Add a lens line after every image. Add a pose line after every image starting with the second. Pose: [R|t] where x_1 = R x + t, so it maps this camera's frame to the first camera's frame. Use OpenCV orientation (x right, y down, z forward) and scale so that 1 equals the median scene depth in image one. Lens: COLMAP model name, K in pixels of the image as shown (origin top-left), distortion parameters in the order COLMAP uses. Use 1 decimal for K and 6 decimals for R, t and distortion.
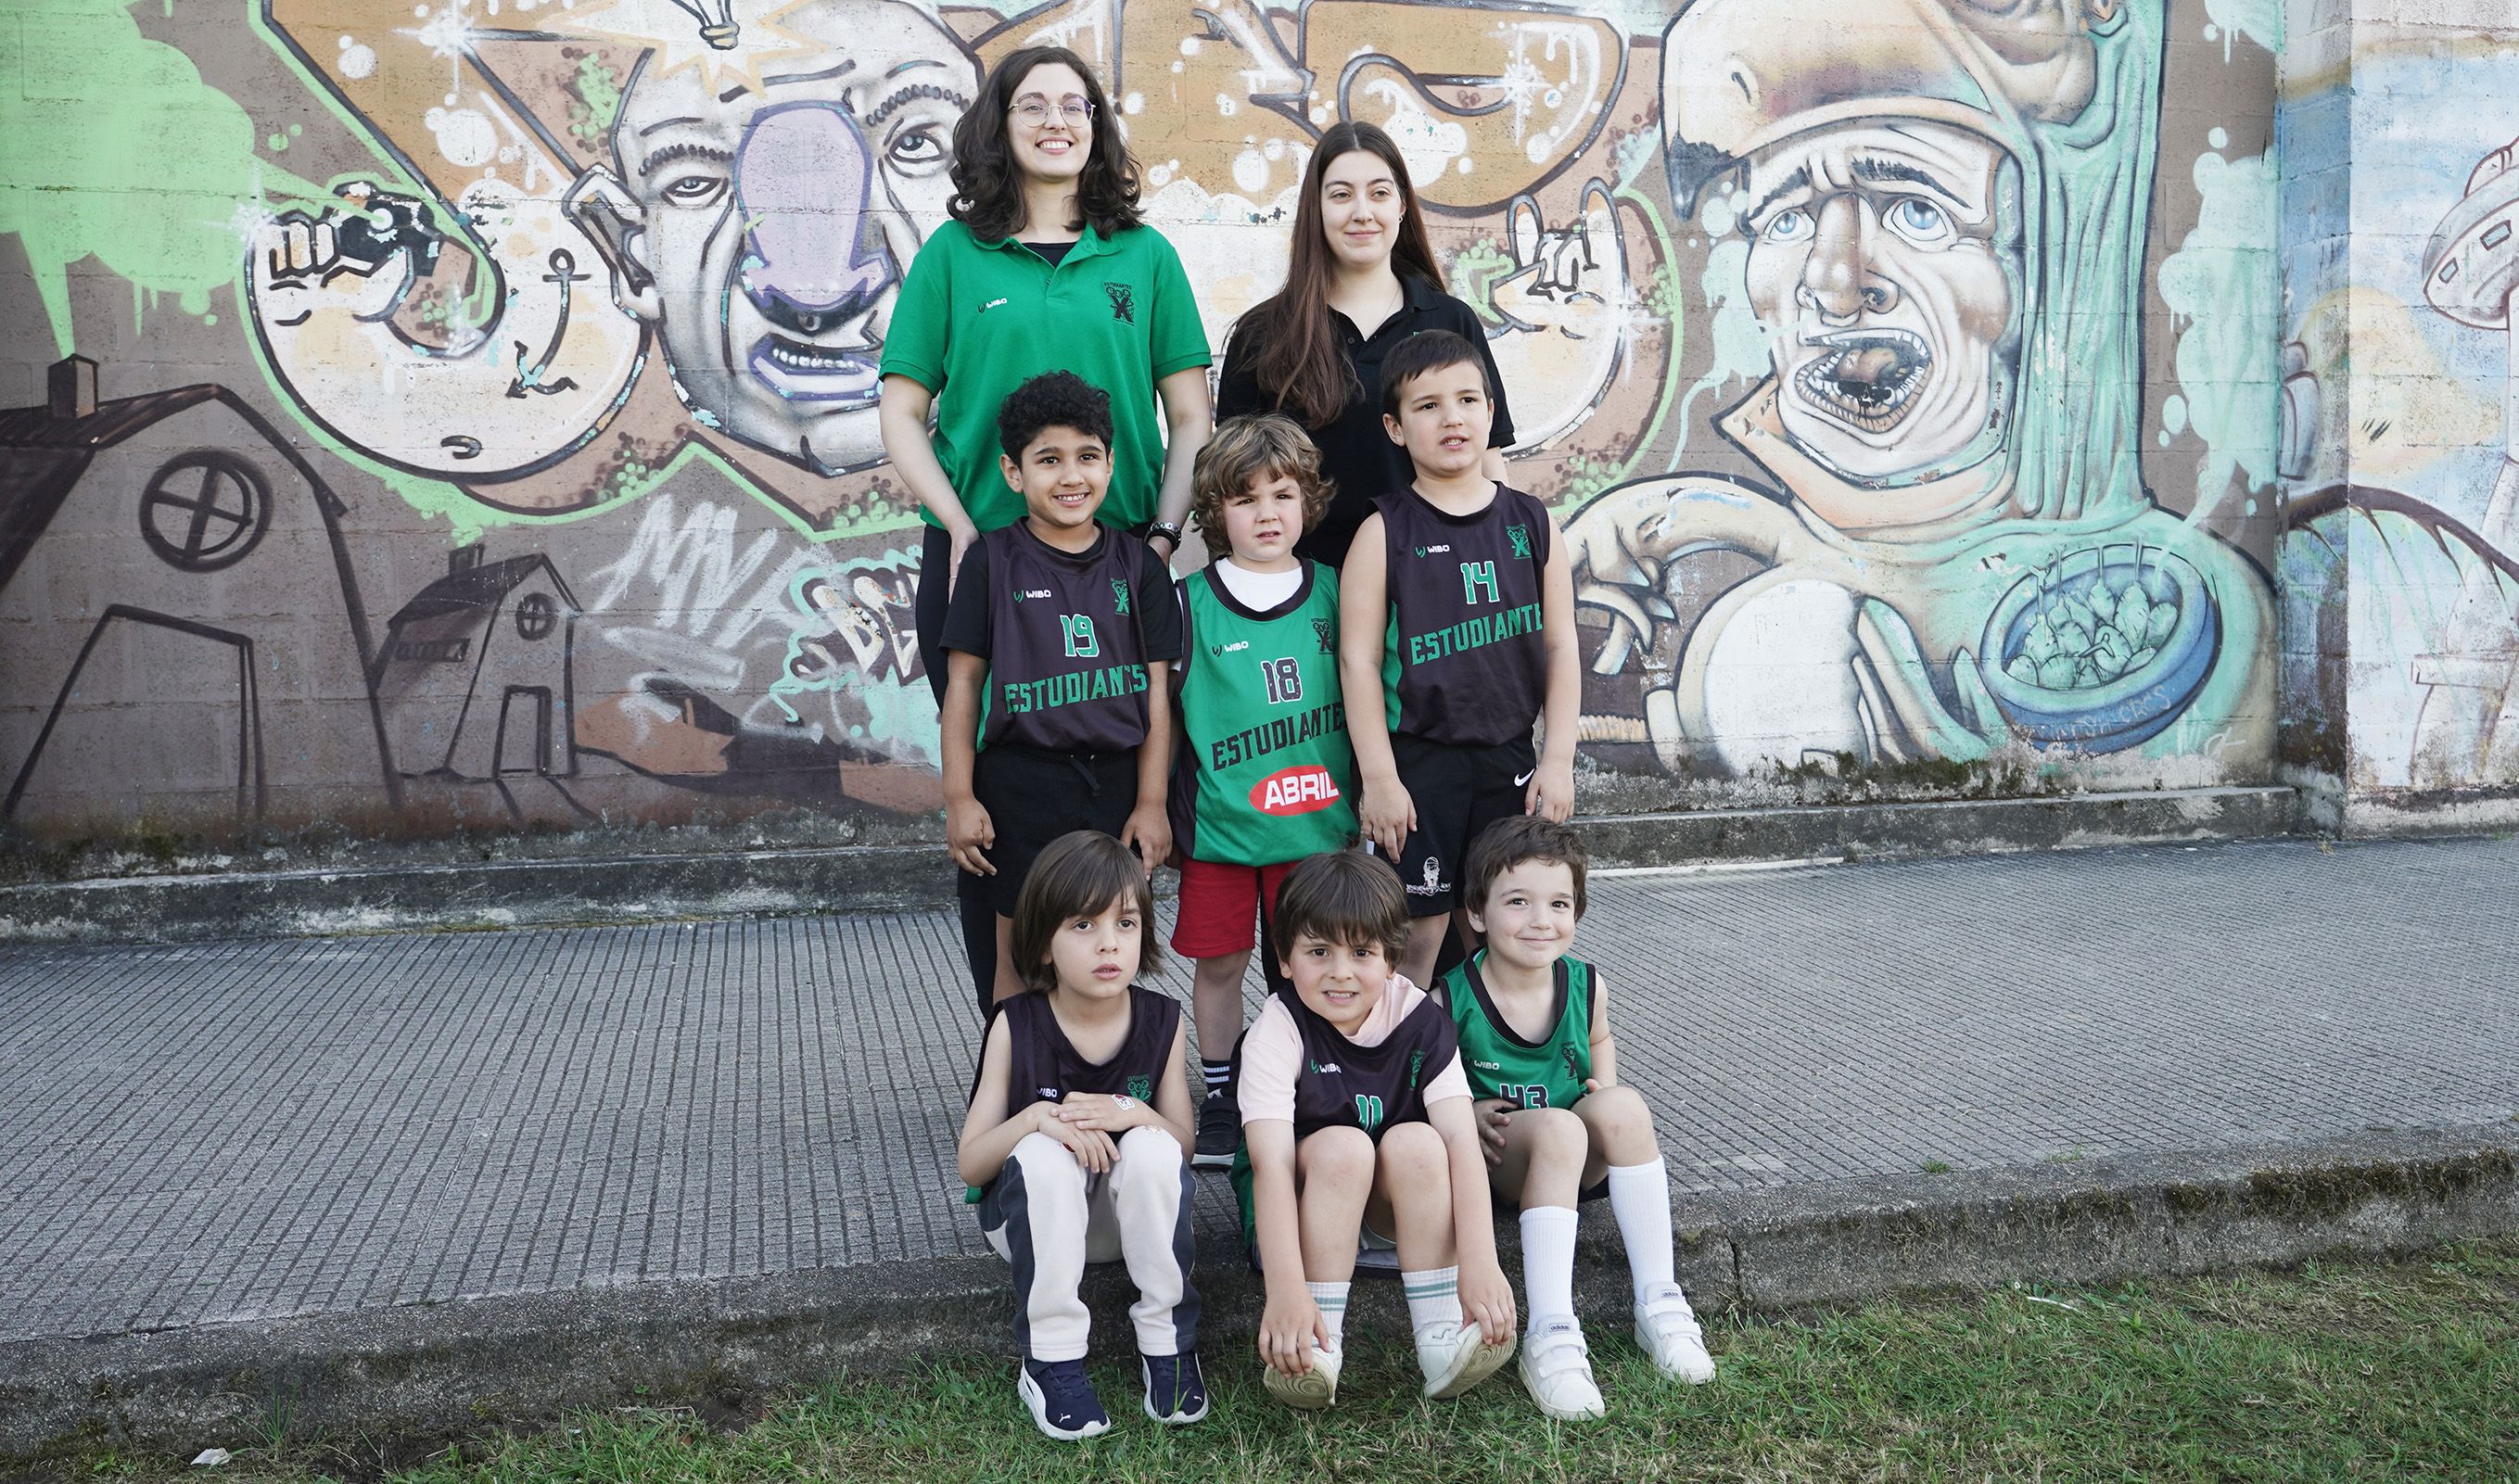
lens RADIAL K [[2153.3, 0, 1292.6], [0, 2153.3, 633.1], [0, 0, 1]] dist [-0.002690, 0.005170]
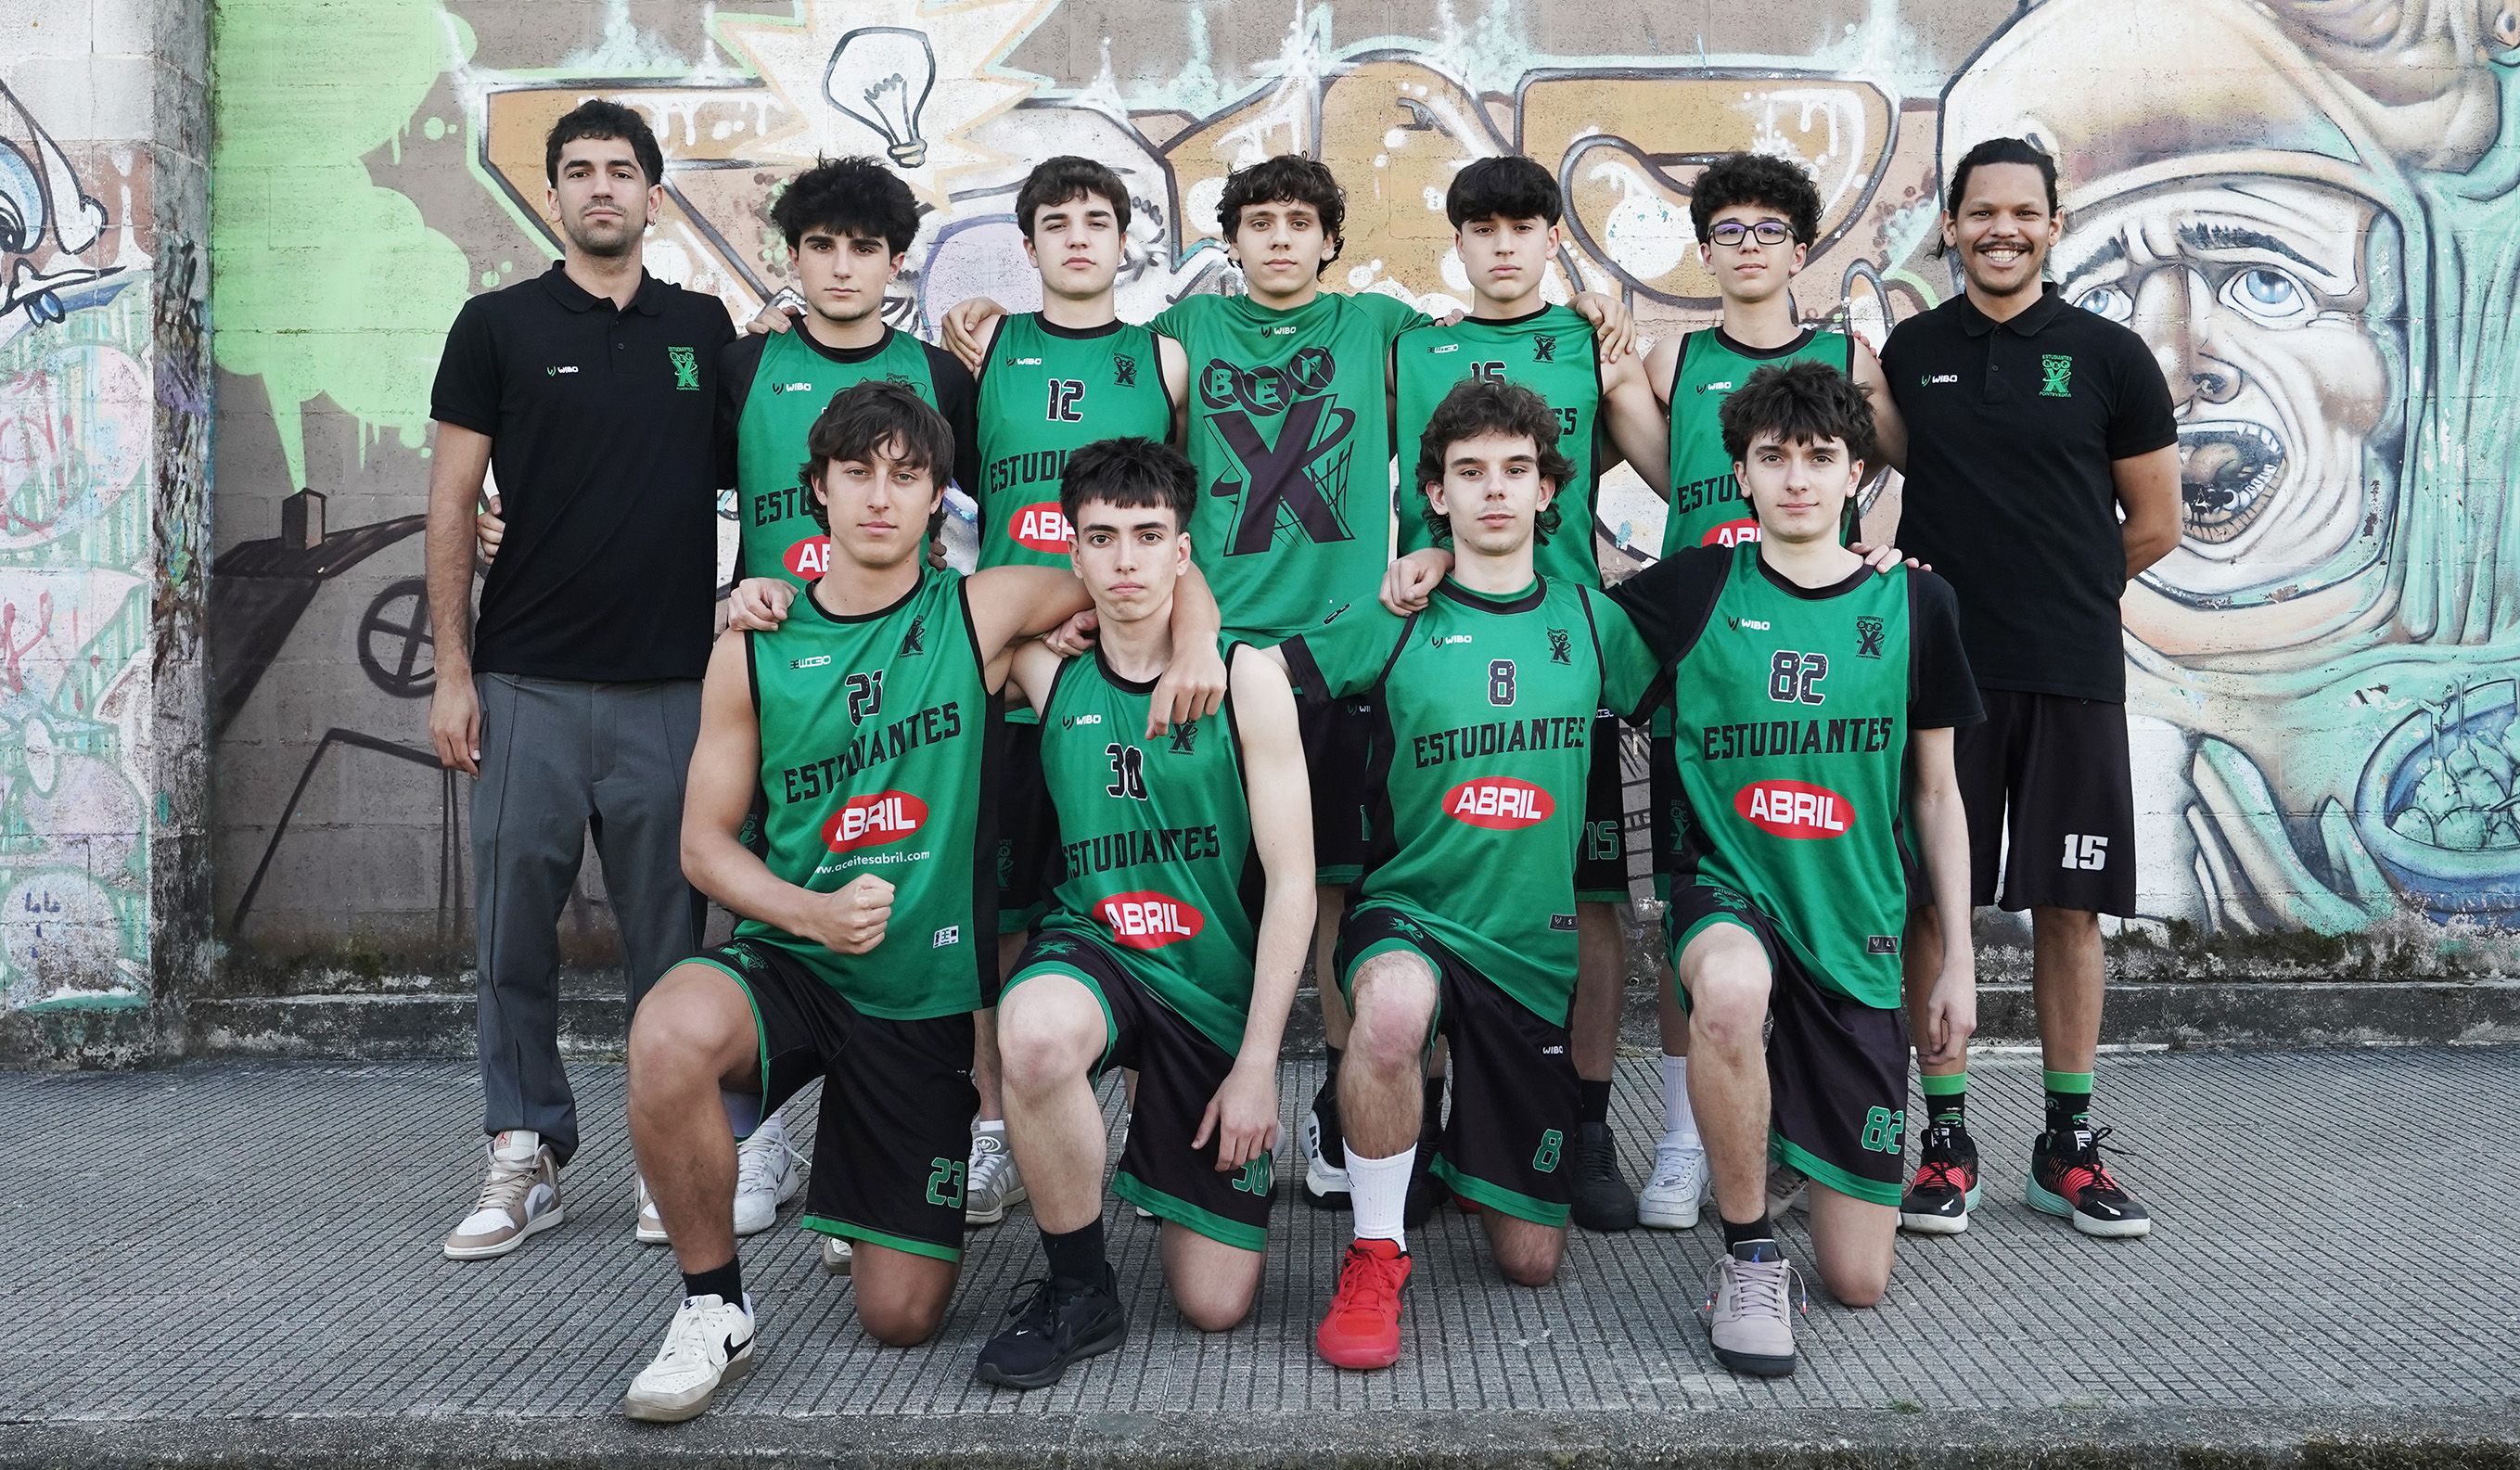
lens RADIAL K [[2366.9, 0, 1308.2], [0, 2366.9, 647.9], [0, 0, 1]] dist [-0.003182, 0.004665]
pose [[0.969370, -0.000534, -0.245605, 0.172153], [-0.012030, 0.998694, -0.049652, -0.001050], [0.245311, 0.051086, 0.968097, 0.010938]]
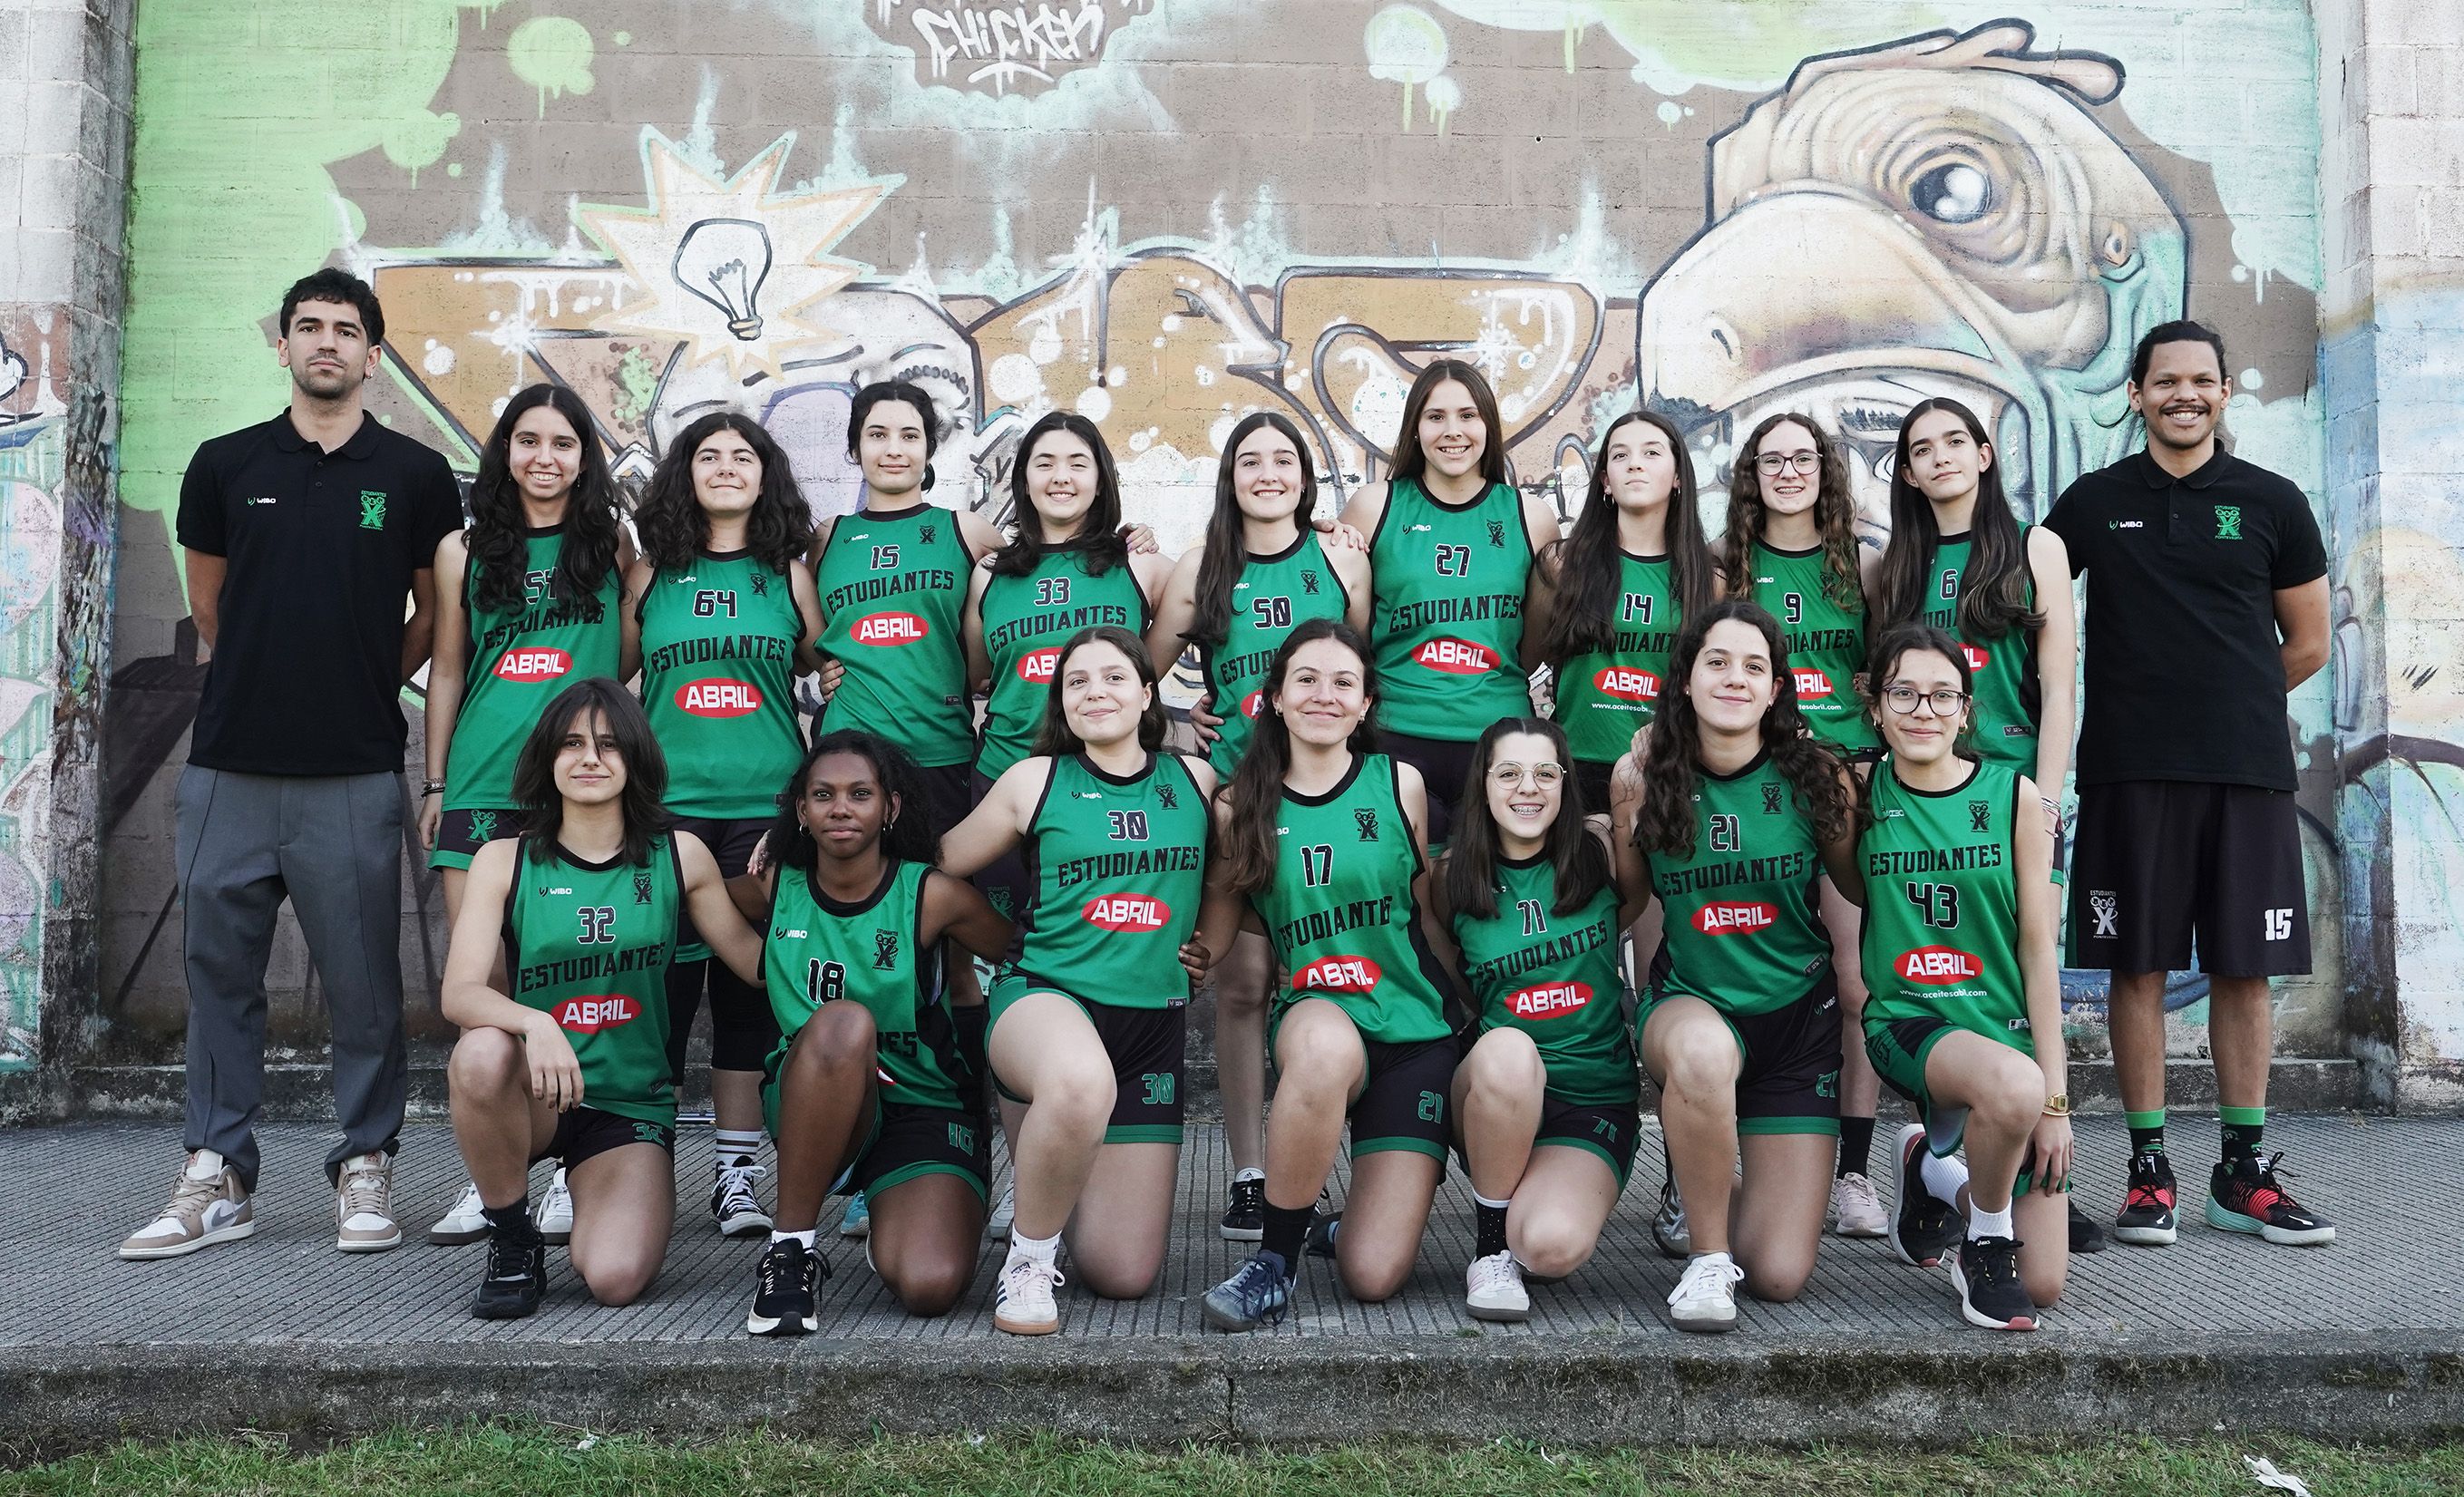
lens RADIAL K [[2313.8, 0, 1318.2], [0, 2313.8, 684.5], [0, 0, 1]] dist [-0.003409, 0.006104]
pose [[0.980078, -0.002439, -0.198597, 0.261076], [-0.019327, 0.994008, -0.107587, 0.031170], [0.197670, 0.109282, 0.974158, -0.096433]]
